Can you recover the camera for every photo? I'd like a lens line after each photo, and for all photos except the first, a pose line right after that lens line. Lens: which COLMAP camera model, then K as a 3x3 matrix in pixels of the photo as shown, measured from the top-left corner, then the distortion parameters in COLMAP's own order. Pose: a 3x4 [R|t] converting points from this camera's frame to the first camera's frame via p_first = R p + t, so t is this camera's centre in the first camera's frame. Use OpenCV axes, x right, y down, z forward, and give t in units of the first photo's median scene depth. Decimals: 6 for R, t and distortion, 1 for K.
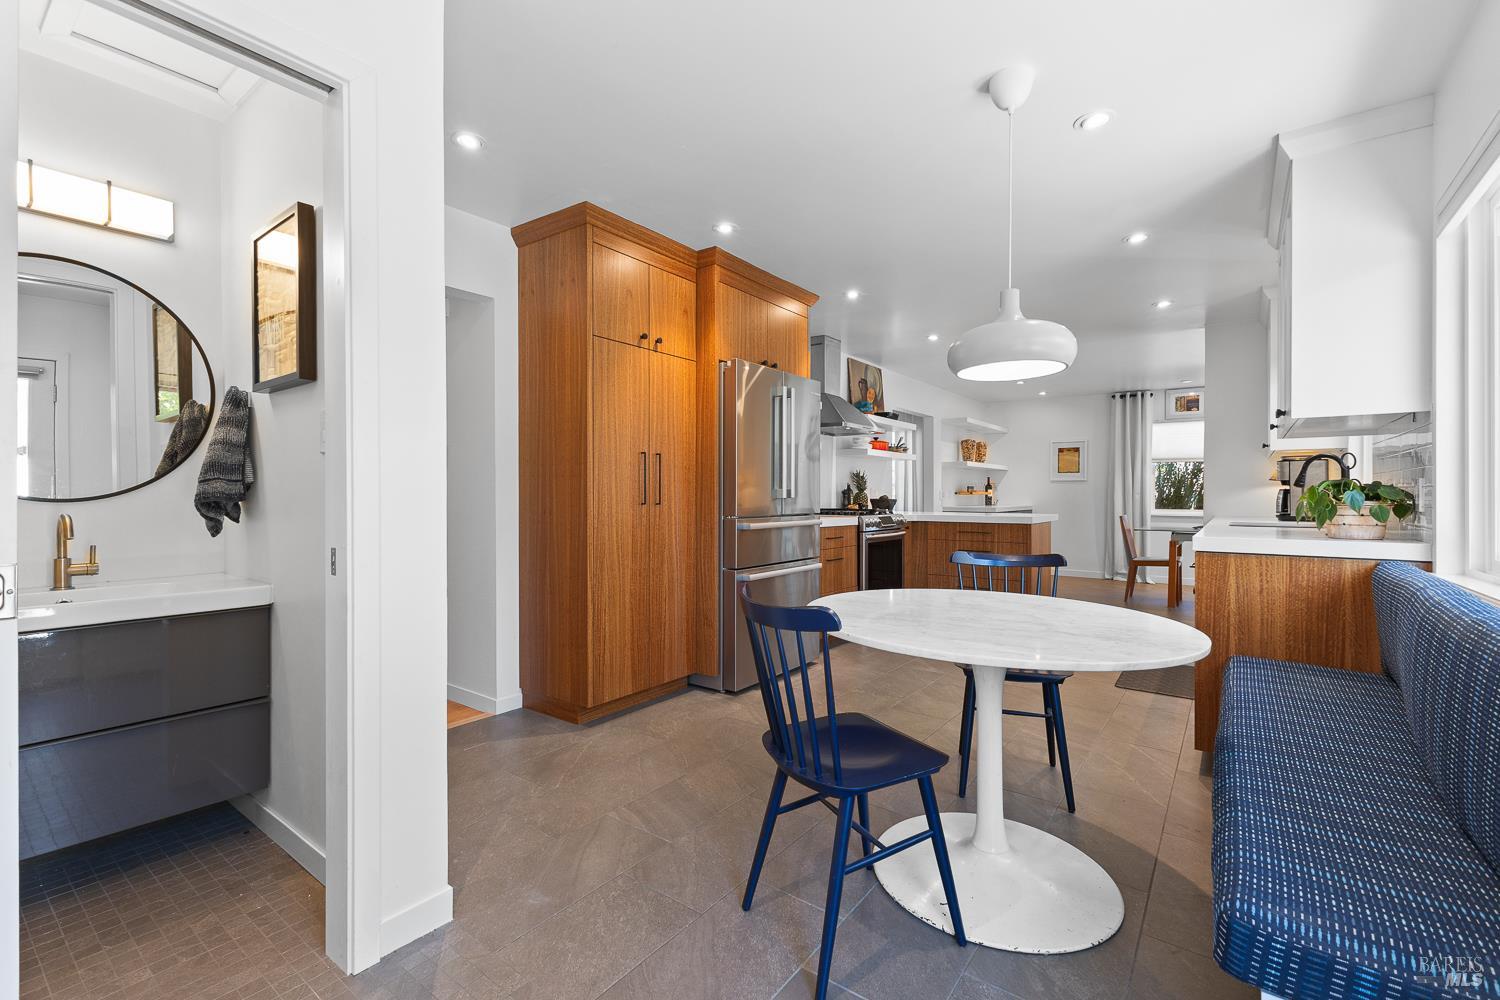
lens RADIAL K [[656.2, 0, 750.0], [0, 656.2, 500.0], [0, 0, 1]] dist [-0.000632, -0.000050]
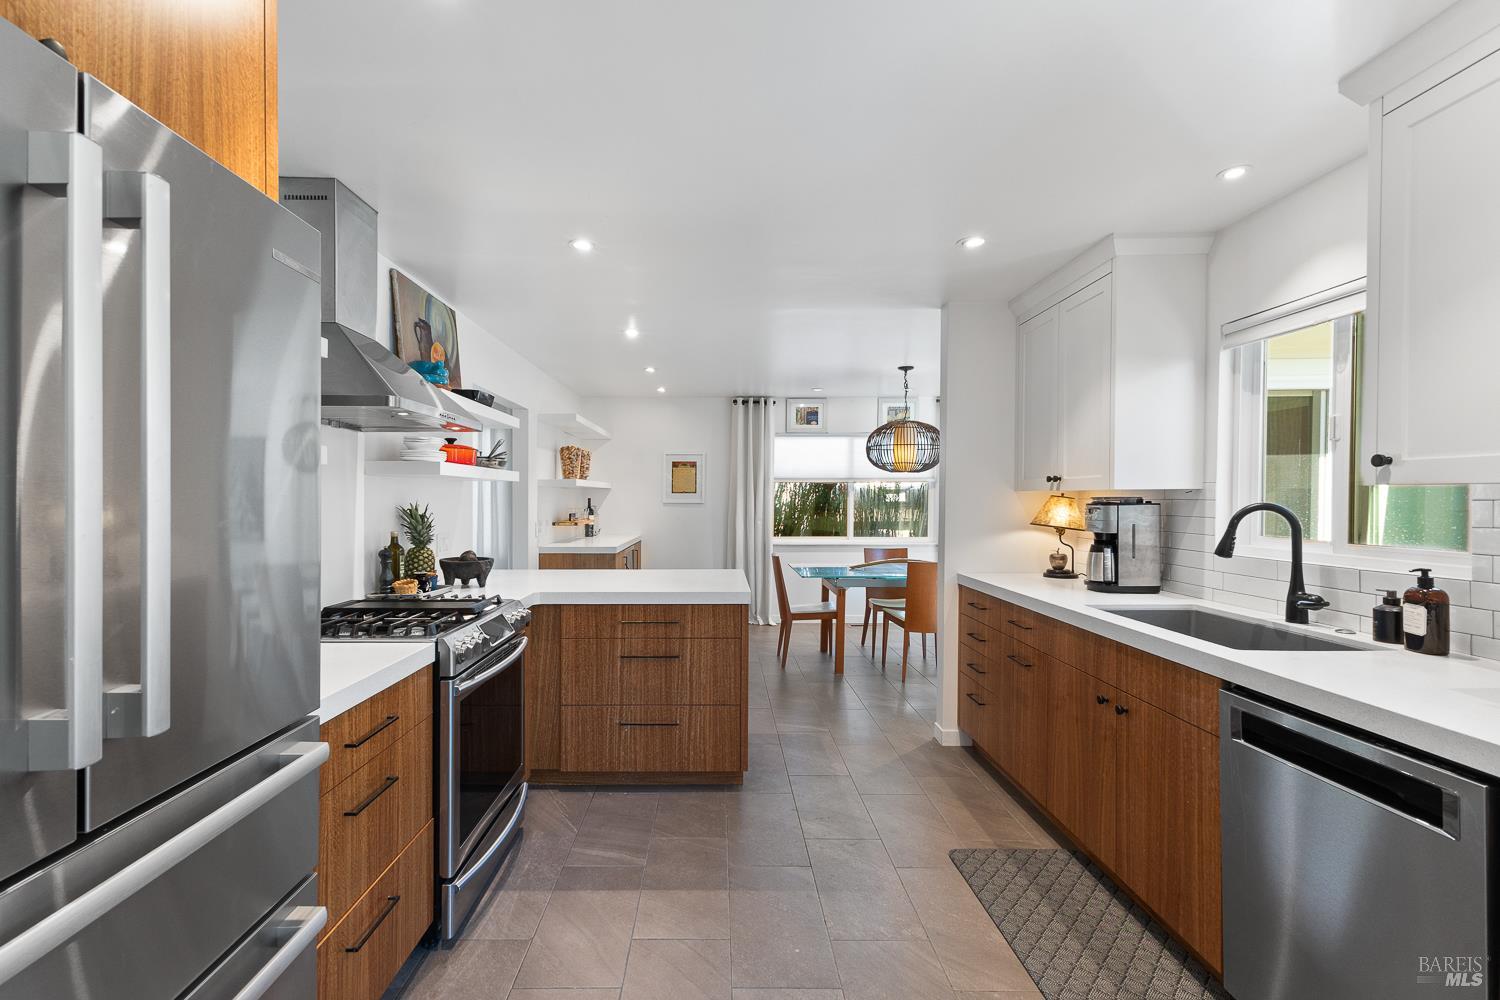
lens RADIAL K [[661.9, 0, 706.9], [0, 661.9, 495.2], [0, 0, 1]] dist [0.000799, -0.000216]
pose [[0.811165, -0.001857, 0.584815, 0.052740], [0.007979, 0.999937, -0.007893, -0.045360], [-0.584763, 0.011069, 0.811129, 0.465709]]
